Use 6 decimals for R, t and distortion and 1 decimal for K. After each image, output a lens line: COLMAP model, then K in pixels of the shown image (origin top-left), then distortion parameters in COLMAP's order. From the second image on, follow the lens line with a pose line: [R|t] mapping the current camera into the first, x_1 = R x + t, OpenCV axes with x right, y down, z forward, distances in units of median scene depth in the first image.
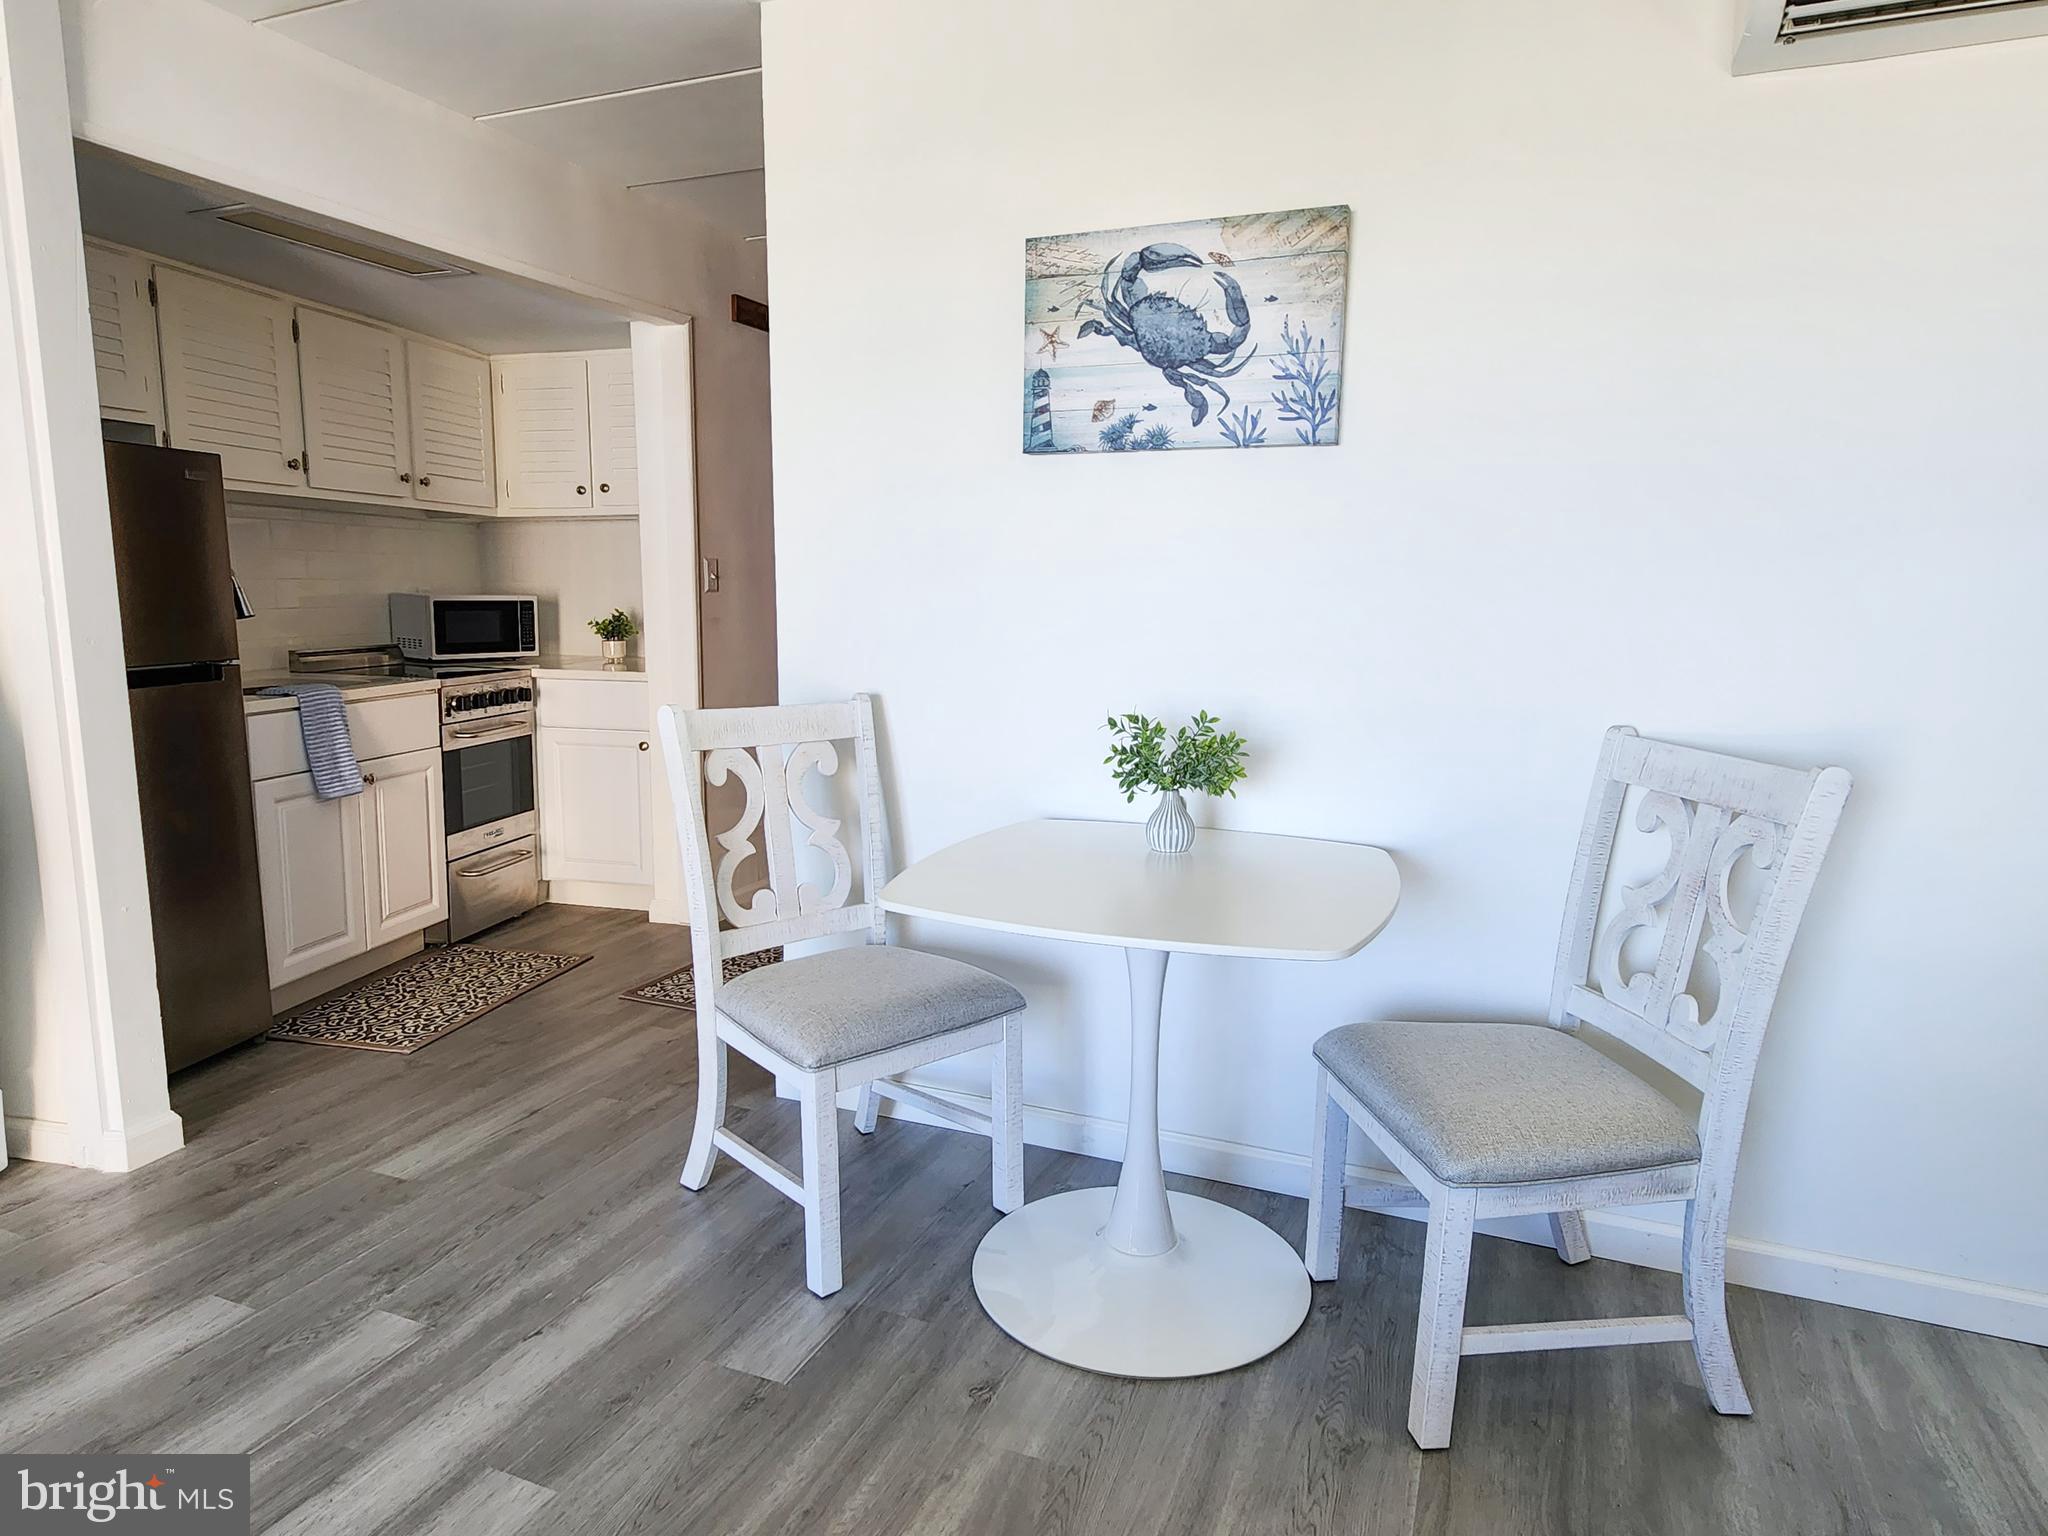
lens RADIAL K [[1210.3, 0, 1024.0], [0, 1210.3, 768.0], [0, 0, 1]] dist [-0.002786, -0.000552]
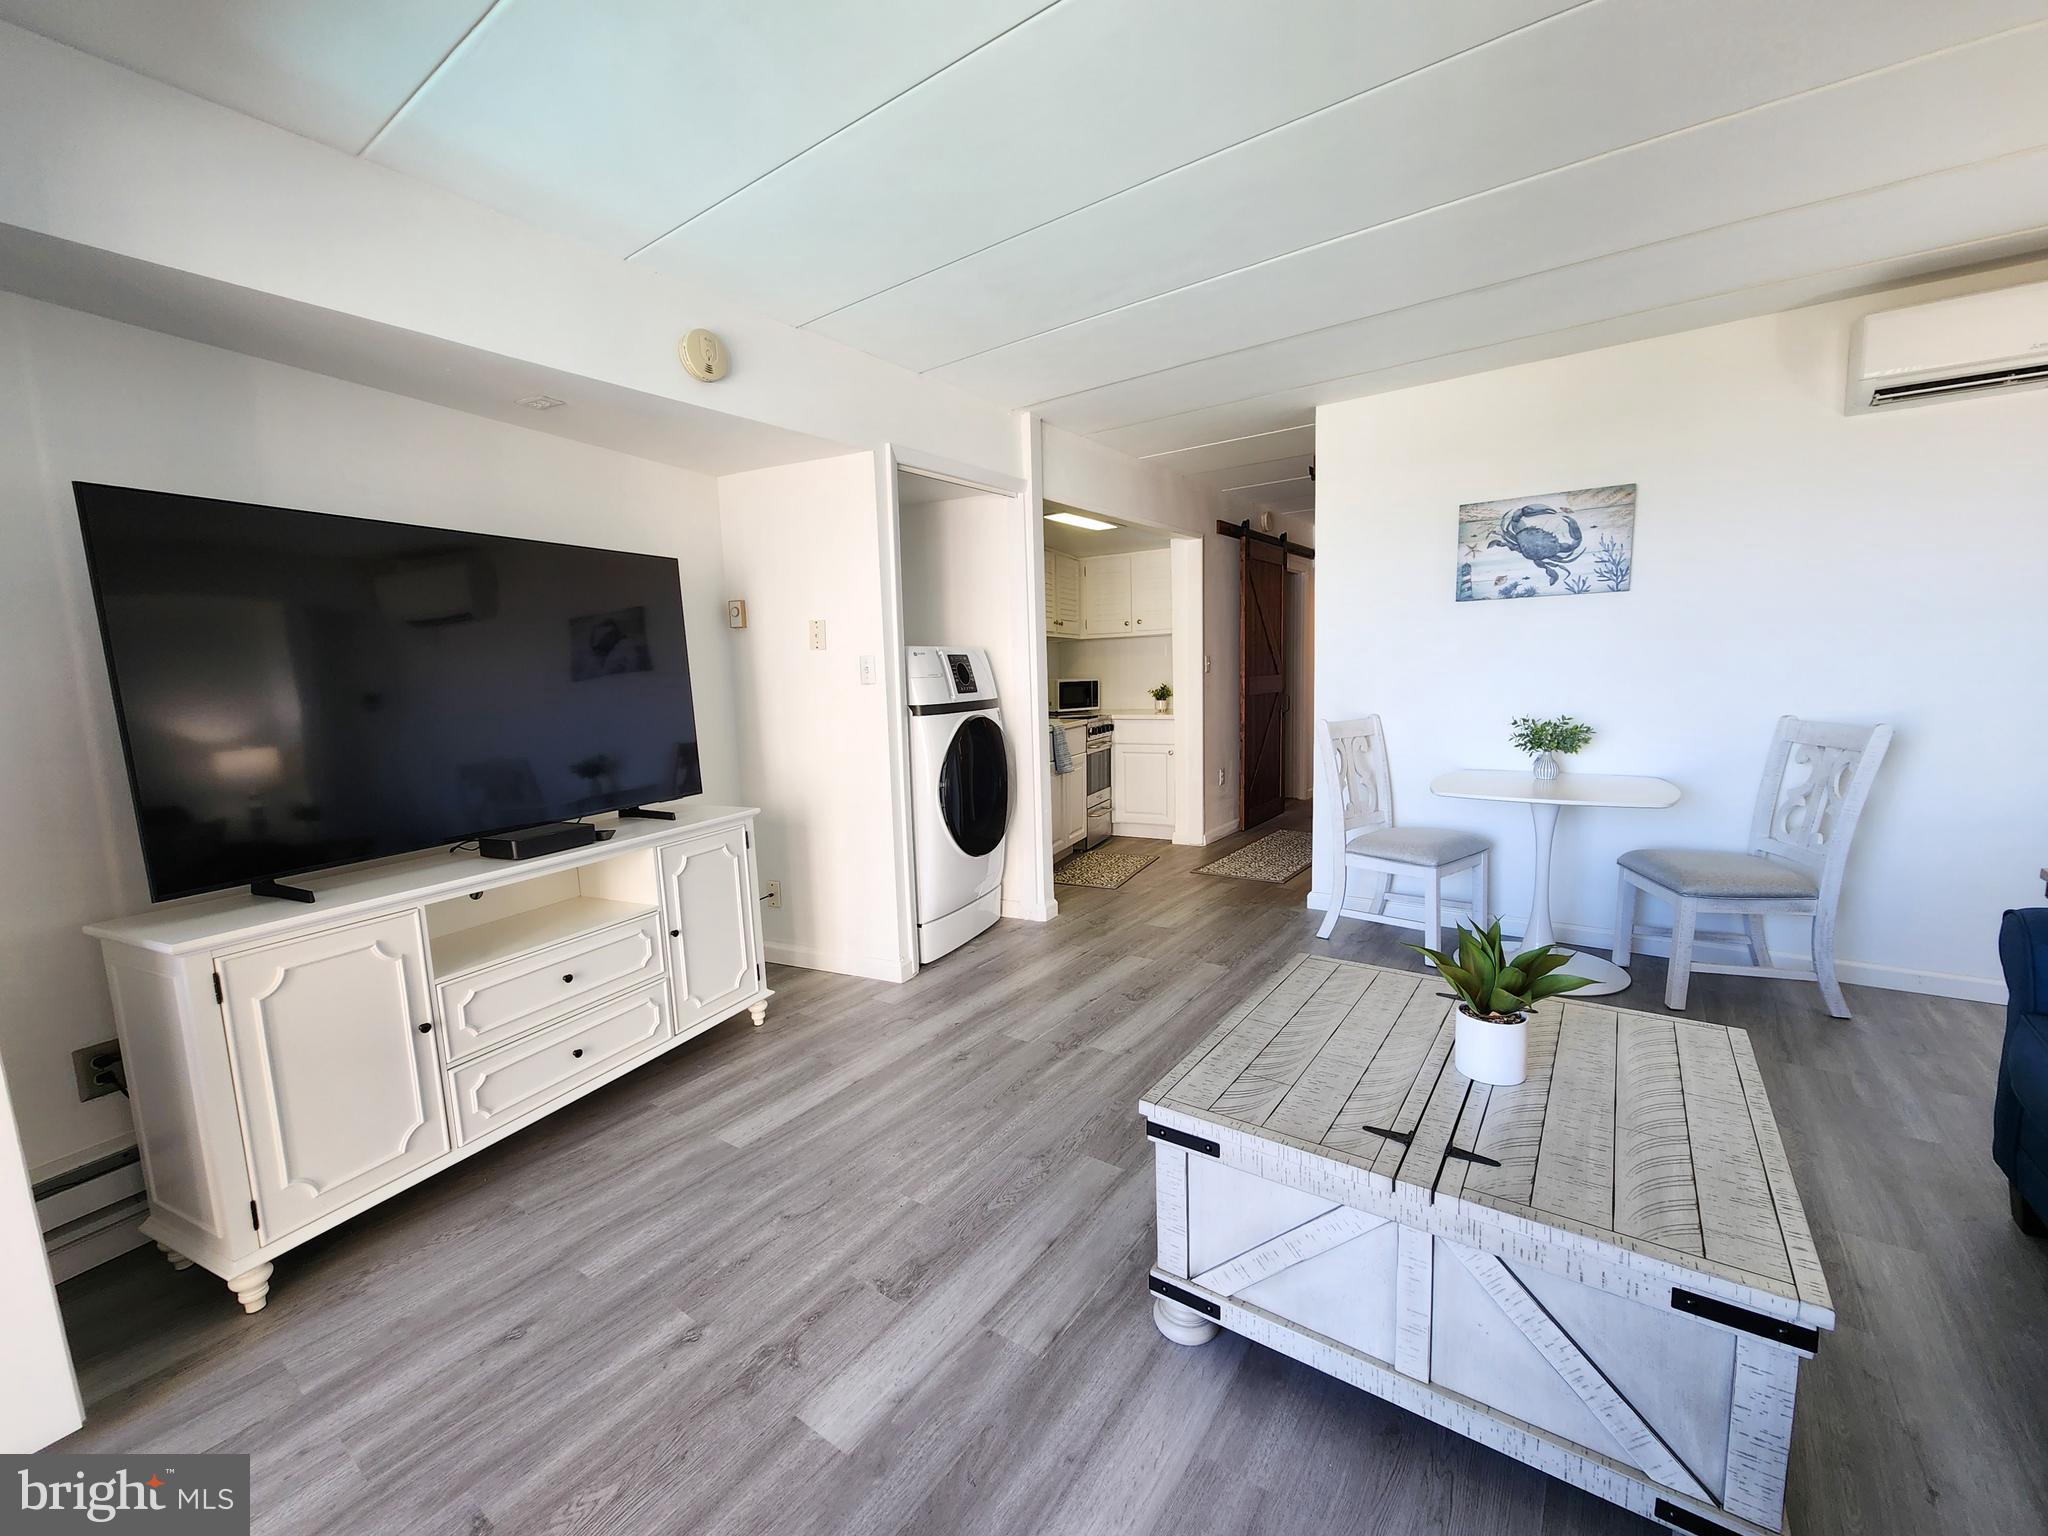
lens RADIAL K [[832.2, 0, 1020.6], [0, 832.2, 771.2], [0, 0, 1]] dist [-0.001528, 0.000269]
pose [[0.970685, -0.009183, -0.240178, -0.351535], [0.002559, 0.999608, -0.027879, 0.074771], [0.240340, 0.026447, 0.970328, -0.553090]]
